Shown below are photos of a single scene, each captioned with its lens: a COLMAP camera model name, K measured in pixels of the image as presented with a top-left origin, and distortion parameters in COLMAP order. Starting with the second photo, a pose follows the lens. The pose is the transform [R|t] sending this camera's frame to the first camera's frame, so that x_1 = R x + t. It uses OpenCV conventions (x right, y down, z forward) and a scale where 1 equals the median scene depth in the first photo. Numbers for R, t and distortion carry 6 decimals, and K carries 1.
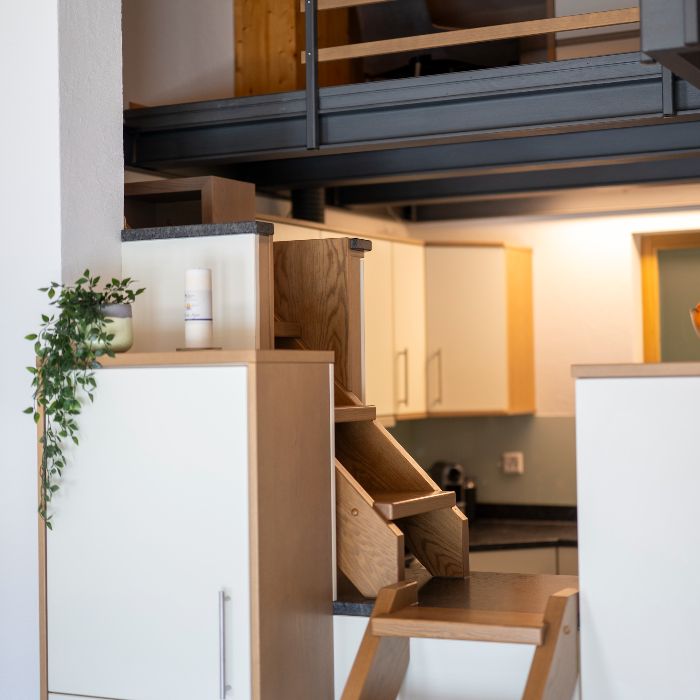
lens RADIAL K [[1506.2, 0, 350.0], [0, 1506.2, 350.0], [0, 0, 1]] dist [-0.009743, 0.063725]
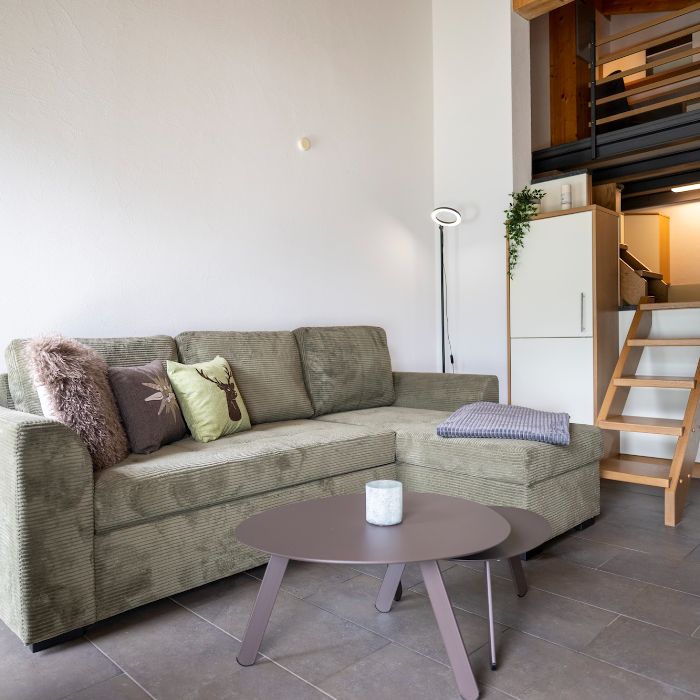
lens RADIAL K [[591.4, 0, 348.1], [0, 591.4, 353.7], [0, 0, 1]] dist [0.002230, 0.005866]
pose [[0.951269, 0.003495, -0.308341, -0.143769], [0.008929, 0.999204, 0.038872, 0.204255], [0.308232, -0.039731, 0.950481, -0.152816]]
